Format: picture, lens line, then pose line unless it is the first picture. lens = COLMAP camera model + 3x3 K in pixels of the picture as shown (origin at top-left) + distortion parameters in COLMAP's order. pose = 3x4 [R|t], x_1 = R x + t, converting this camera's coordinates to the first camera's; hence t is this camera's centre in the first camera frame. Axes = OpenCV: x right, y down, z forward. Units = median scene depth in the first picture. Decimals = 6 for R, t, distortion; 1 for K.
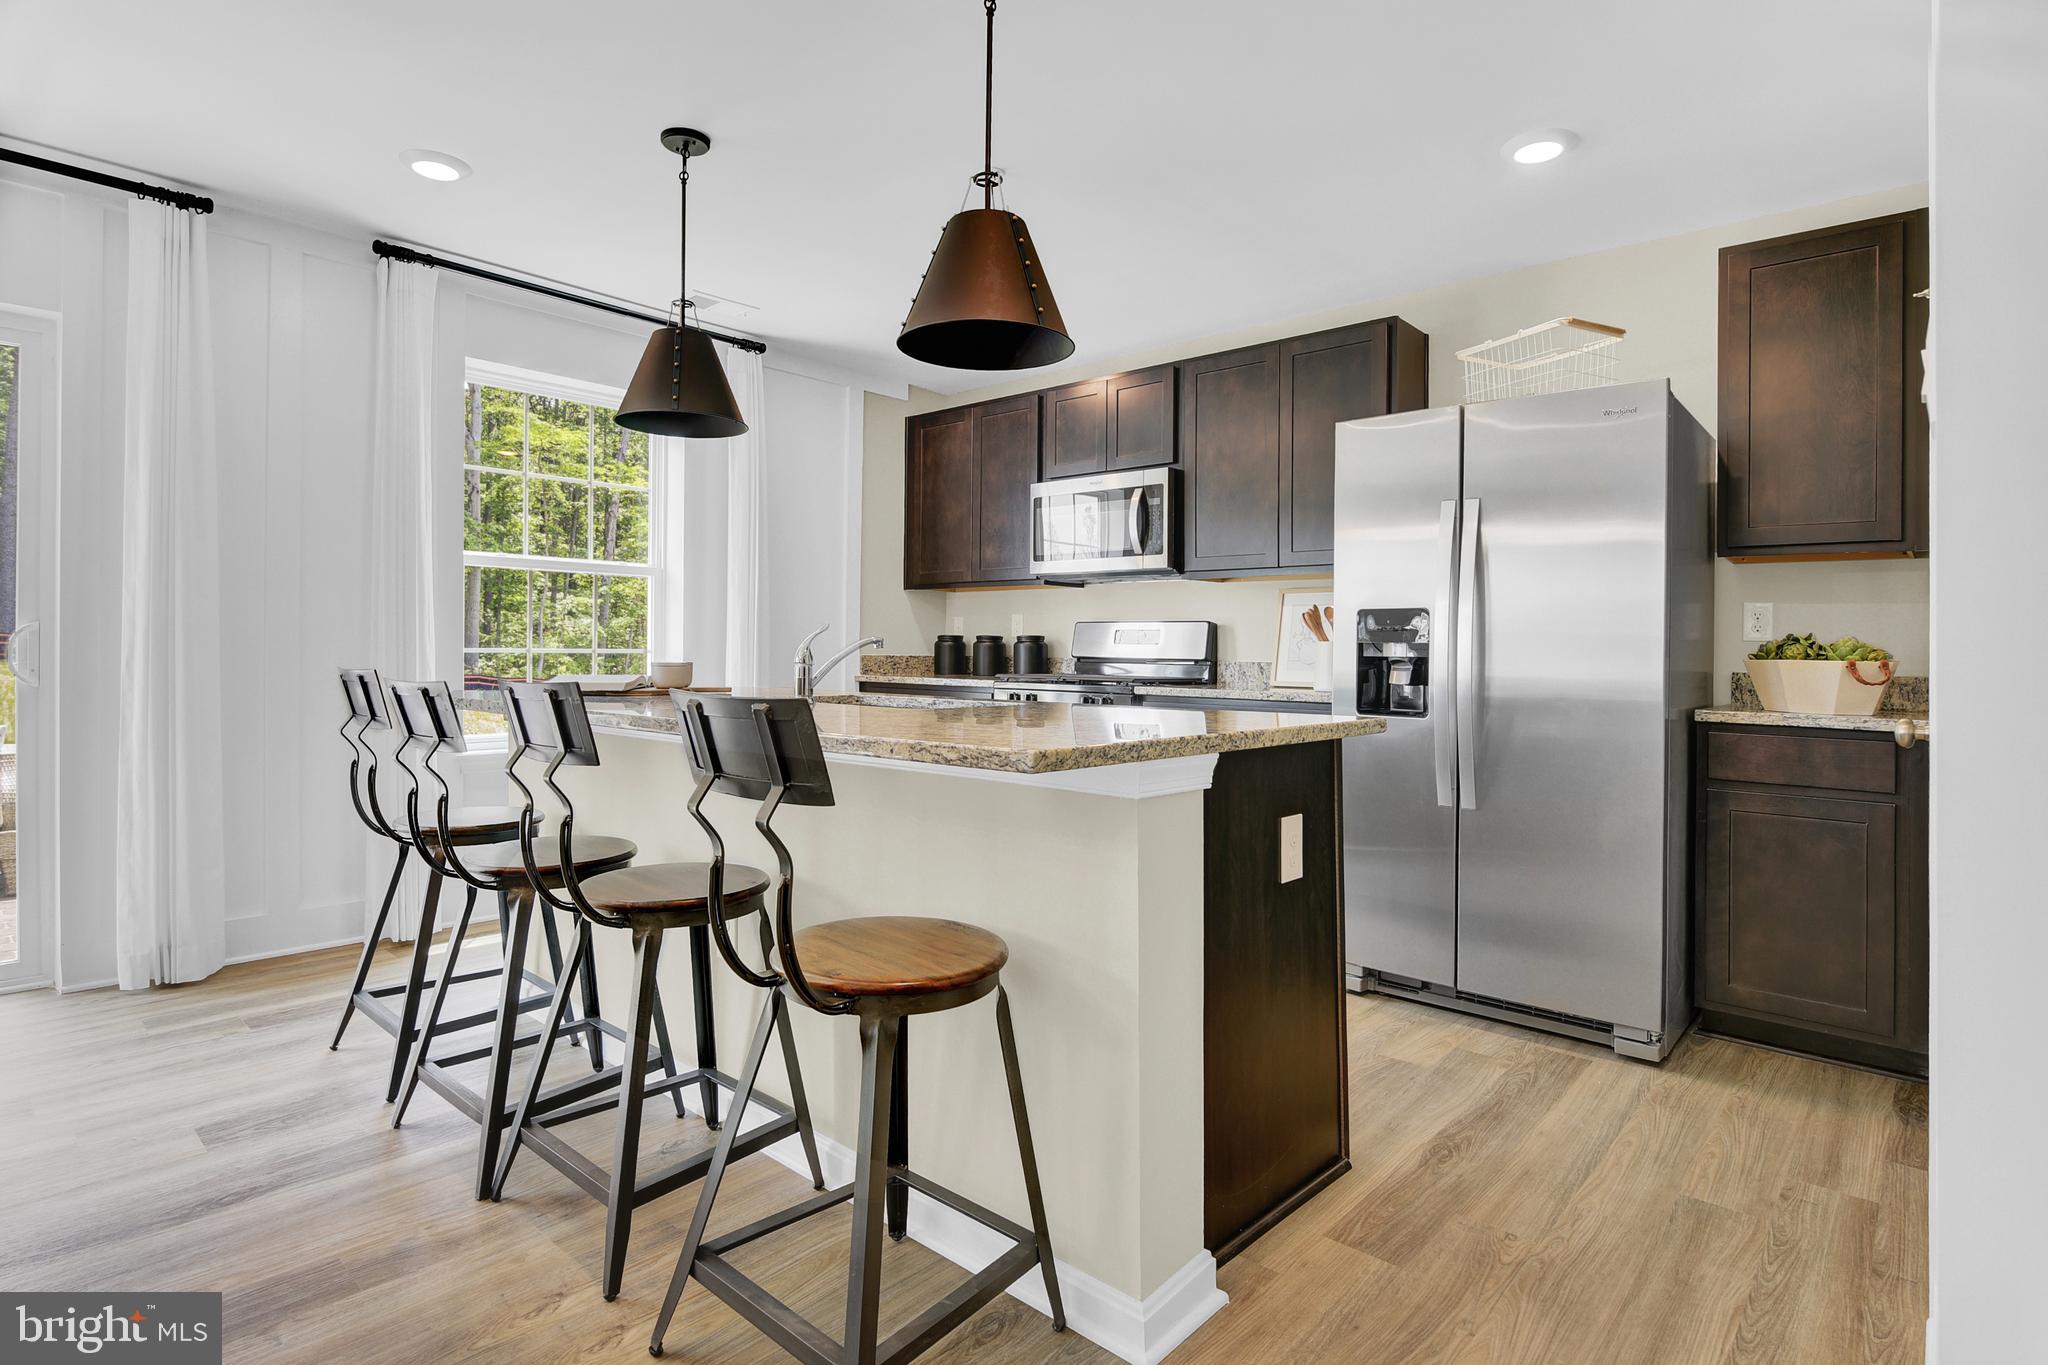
lens RADIAL K [[1032.5, 0, 1028.8], [0, 1032.5, 662.2], [0, 0, 1]] dist [-0.021381, -0.000270]
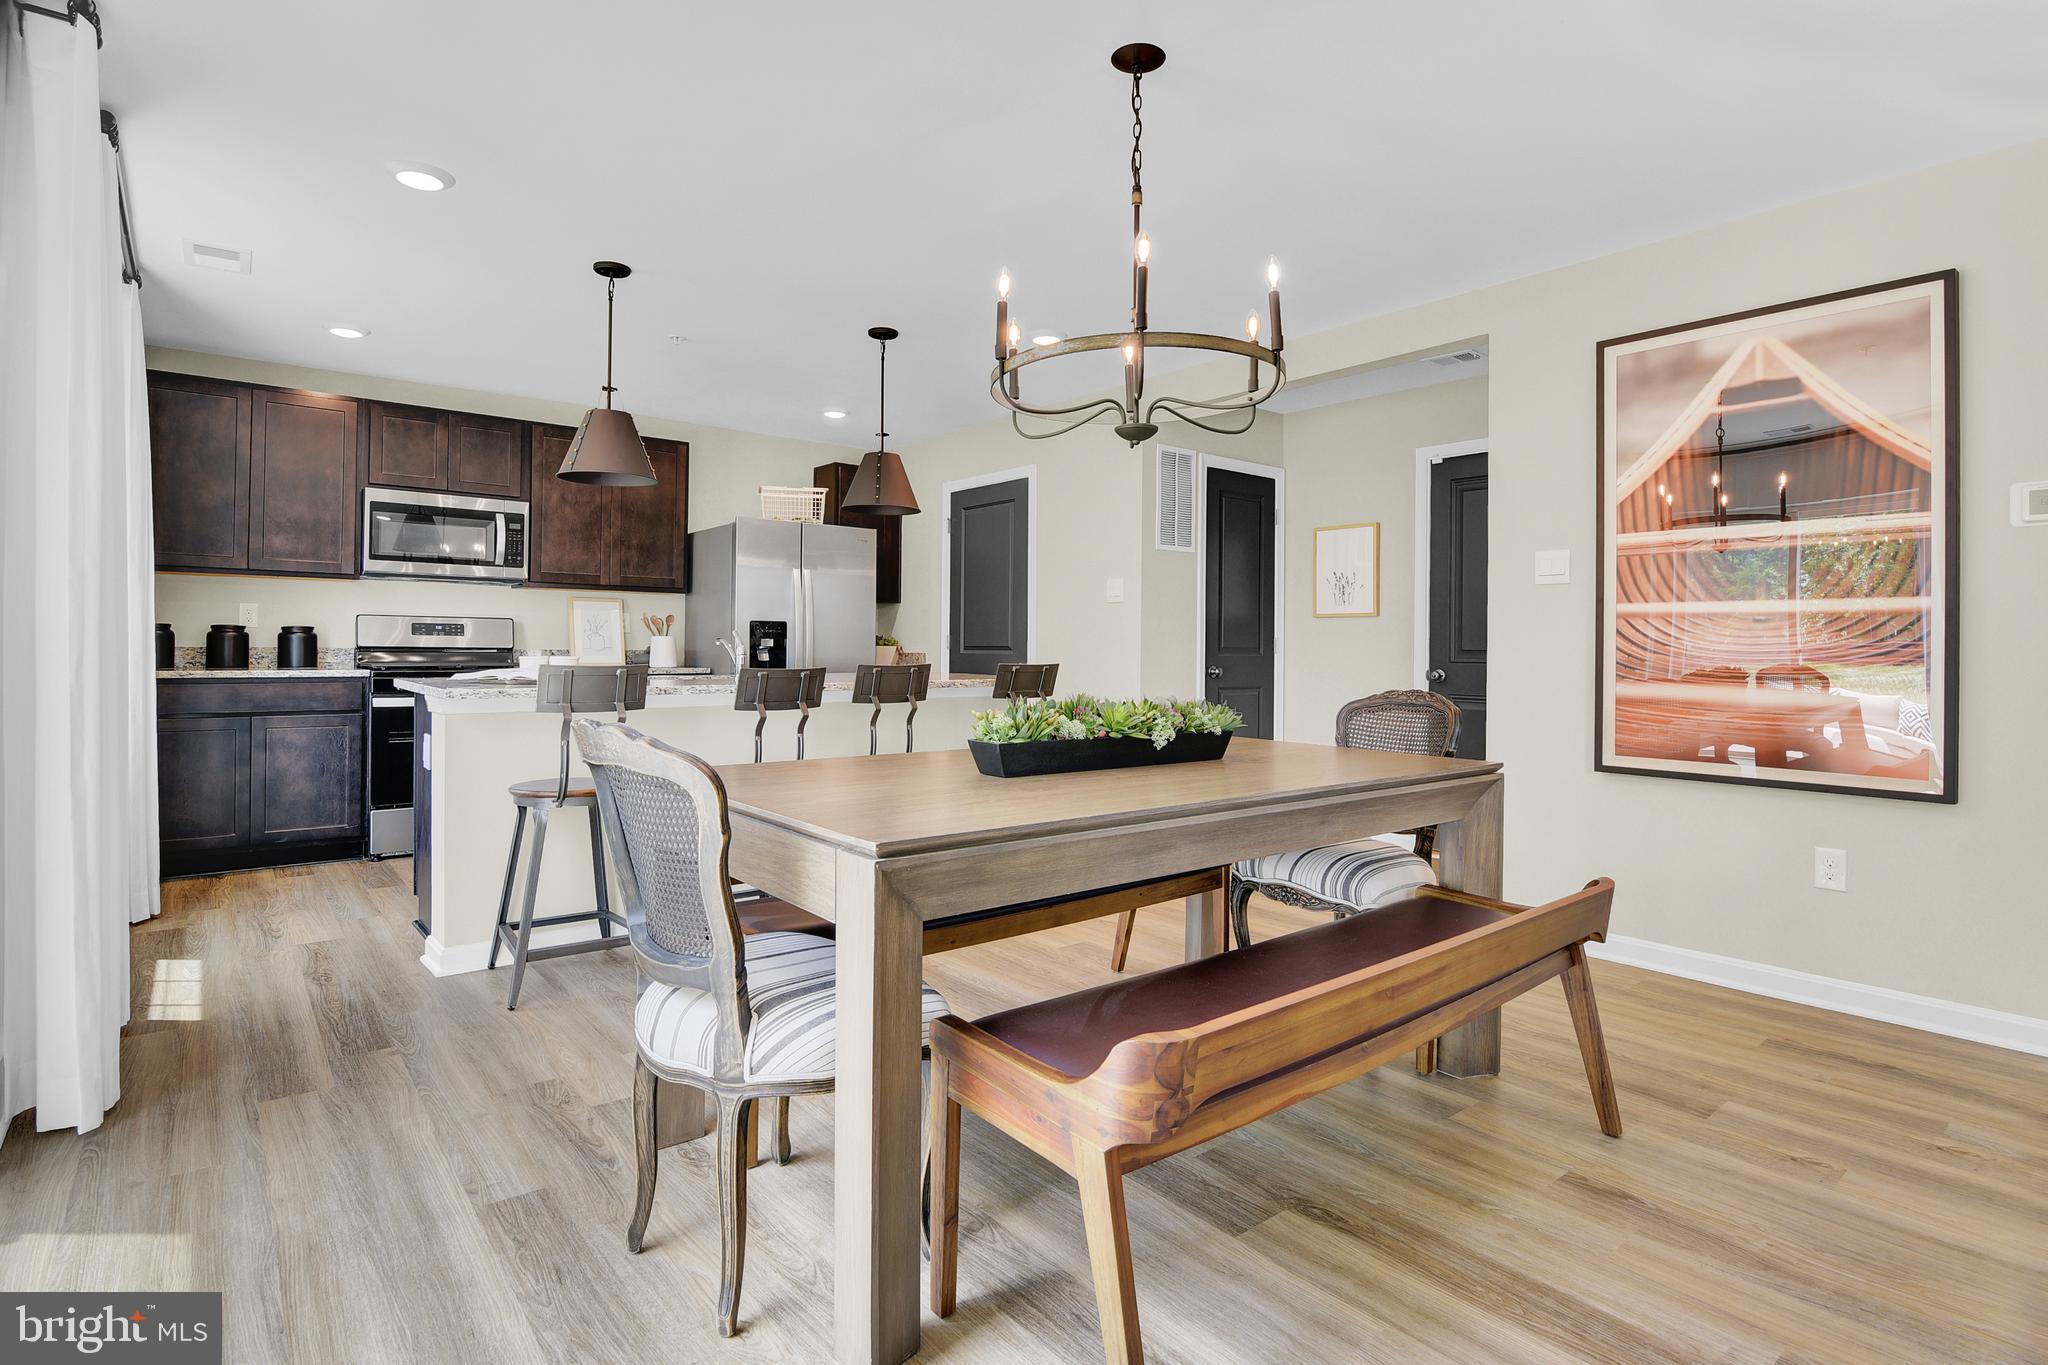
lens RADIAL K [[1018.8, 0, 1029.4], [0, 1018.8, 649.4], [0, 0, 1]] dist [-0.001500, -0.000101]
pose [[0.156503, -0.013386, 0.987587, -1.051490], [0.003750, 0.999909, 0.012958, -0.015740], [-0.987670, 0.001676, 0.156539, 0.165731]]
